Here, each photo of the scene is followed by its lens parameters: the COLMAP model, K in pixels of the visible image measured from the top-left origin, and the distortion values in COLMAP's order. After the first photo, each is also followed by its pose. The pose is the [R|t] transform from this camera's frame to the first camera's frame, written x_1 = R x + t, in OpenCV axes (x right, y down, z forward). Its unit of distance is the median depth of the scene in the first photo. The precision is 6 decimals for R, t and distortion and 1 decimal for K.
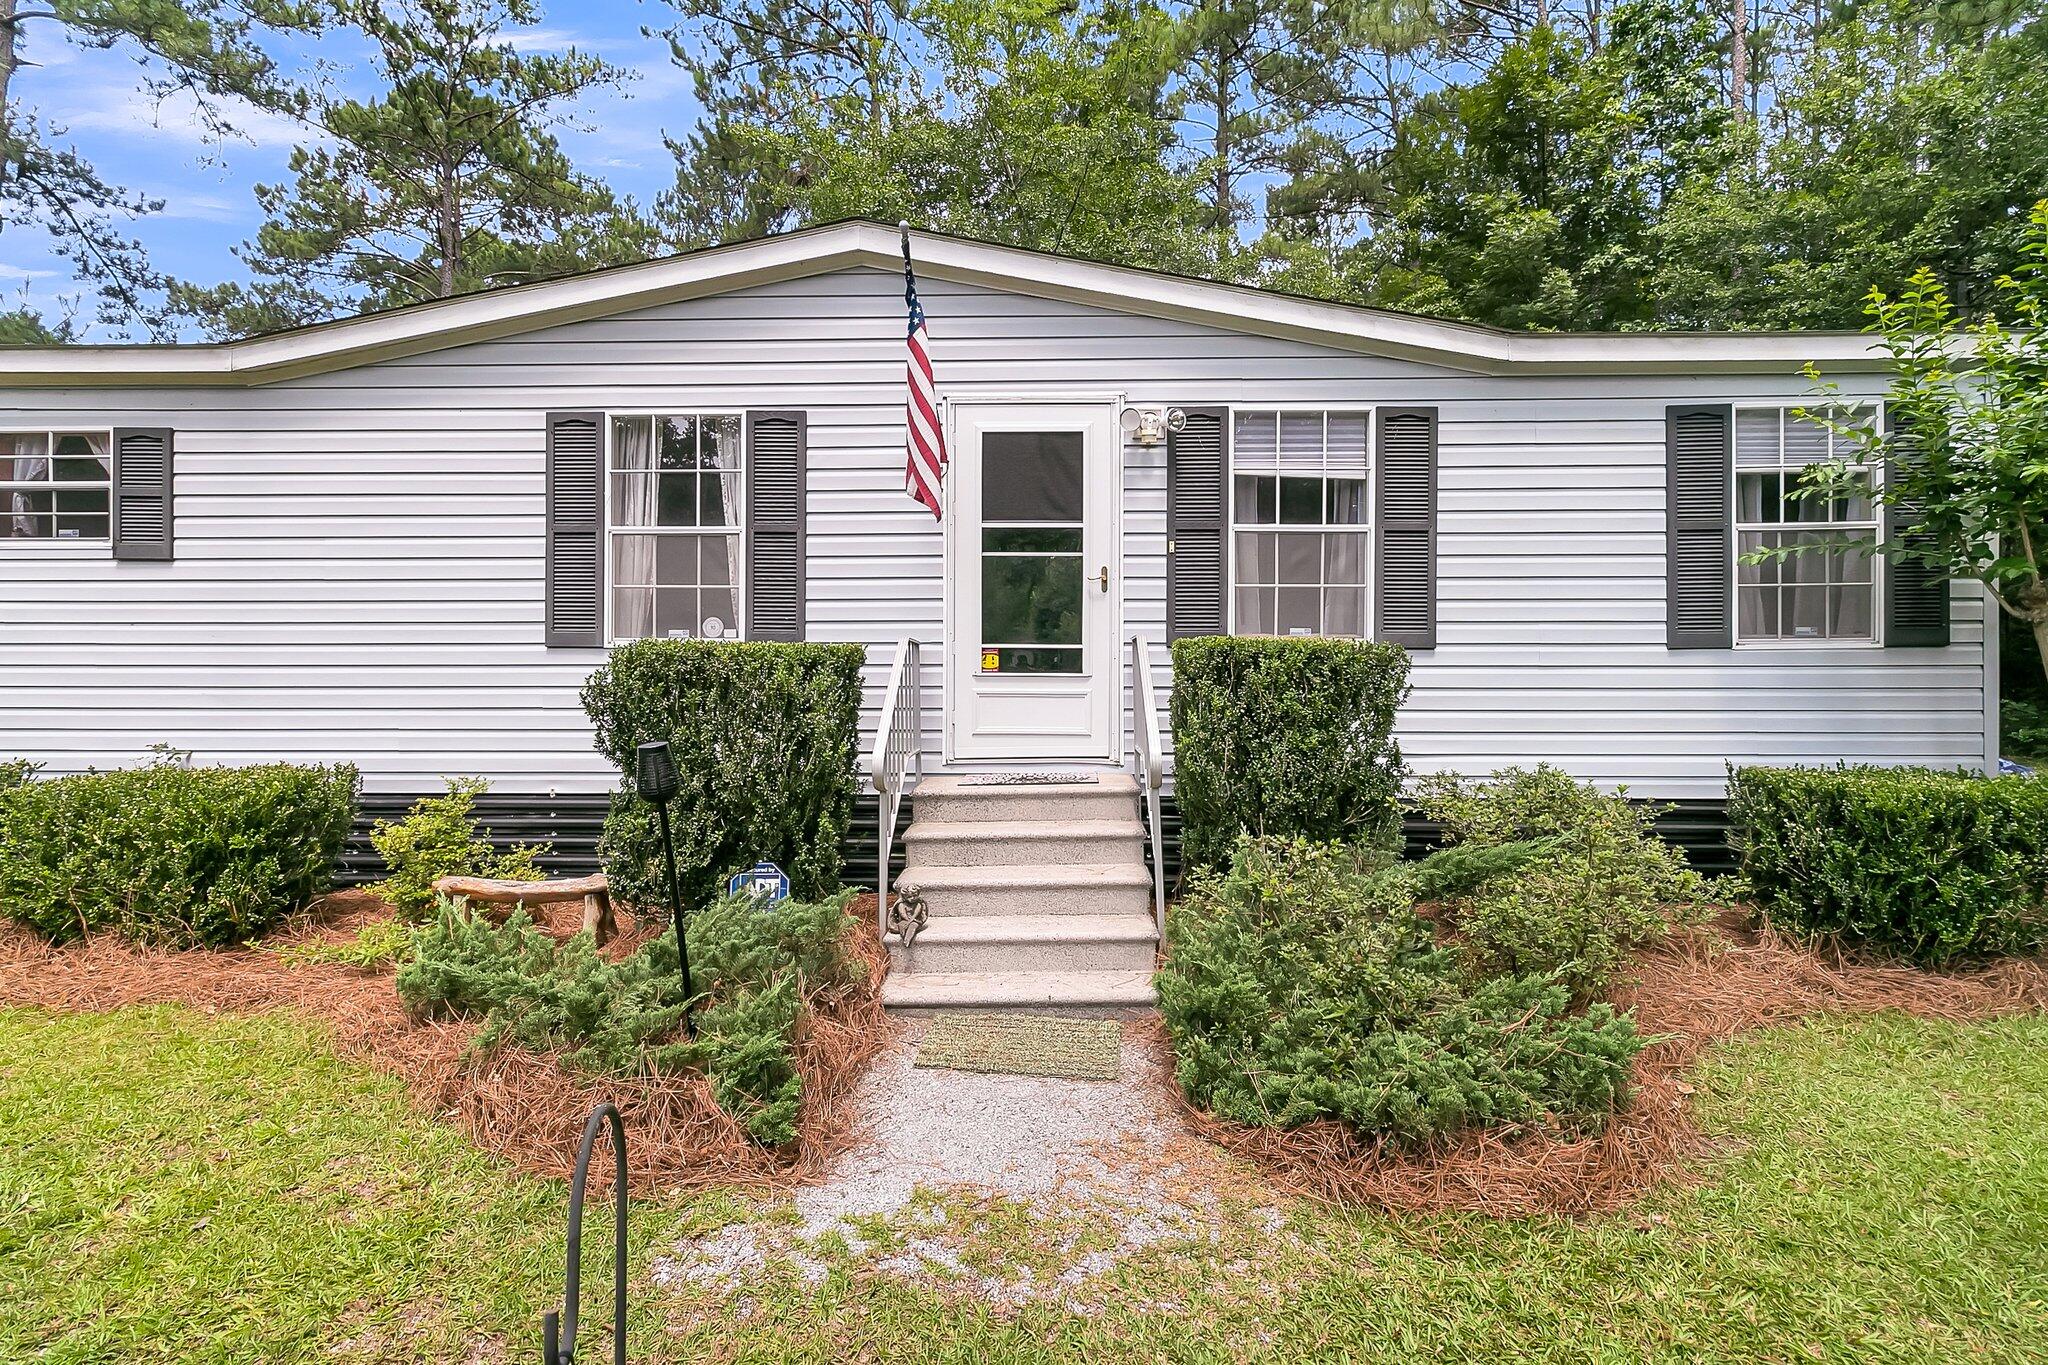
lens RADIAL K [[966.3, 0, 1021.5], [0, 966.3, 678.8], [0, 0, 1]] dist [0.001085, 0.000269]
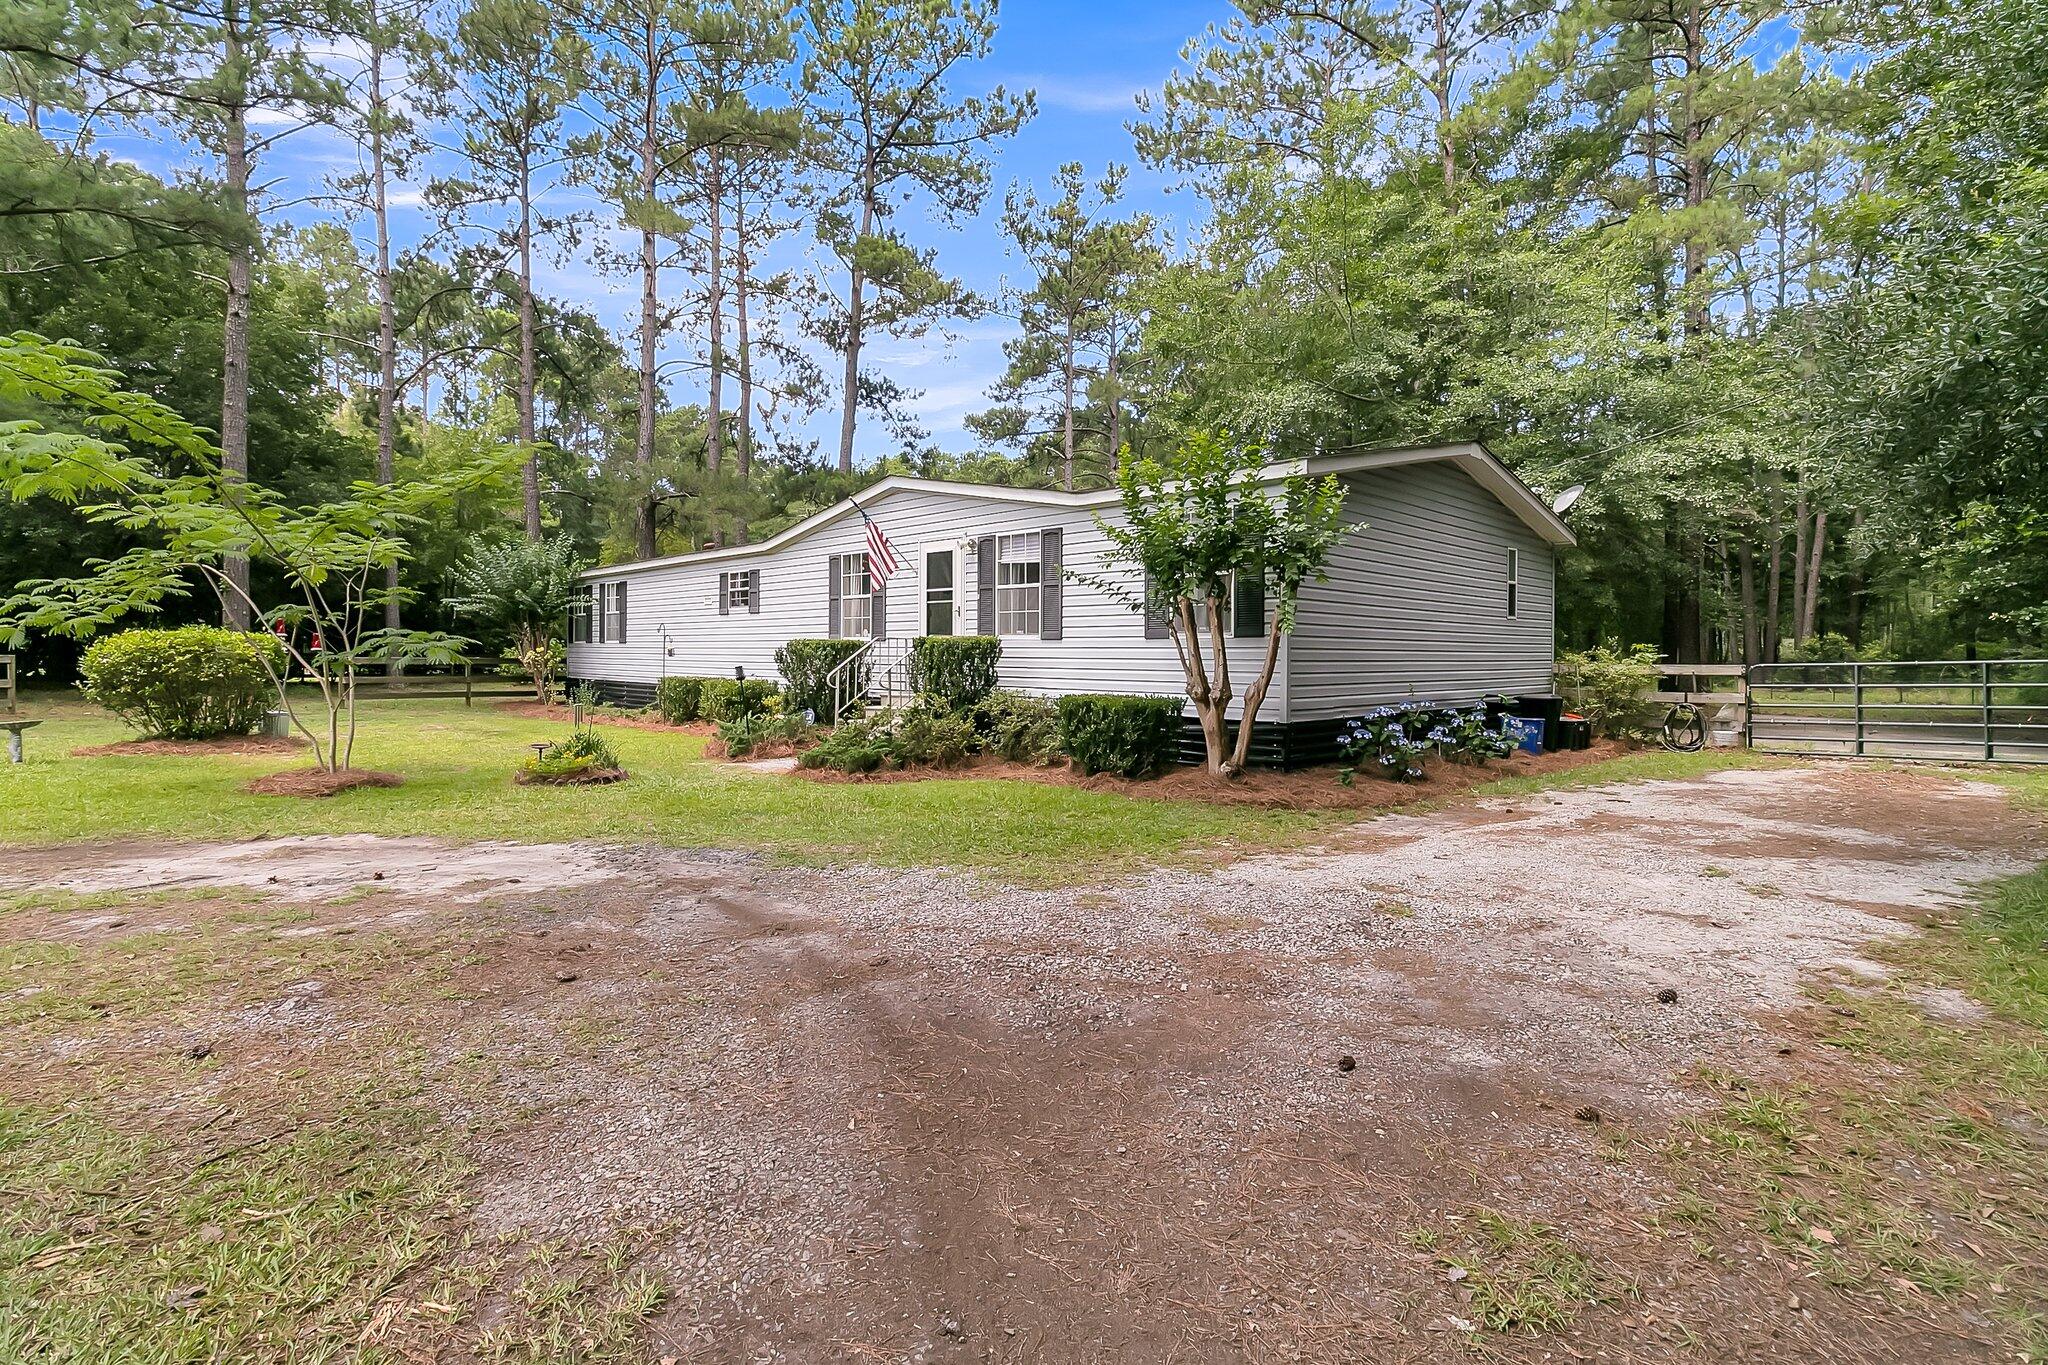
lens RADIAL K [[966.3, 0, 1027.2], [0, 966.3, 674.8], [0, 0, 1]] dist [0.001085, 0.000269]
pose [[0.716725, 0.019610, -0.697080, 1.873005], [-0.008504, 0.999776, 0.019382, 0.006236], [0.697304, -0.007964, 0.716731, -0.597106]]
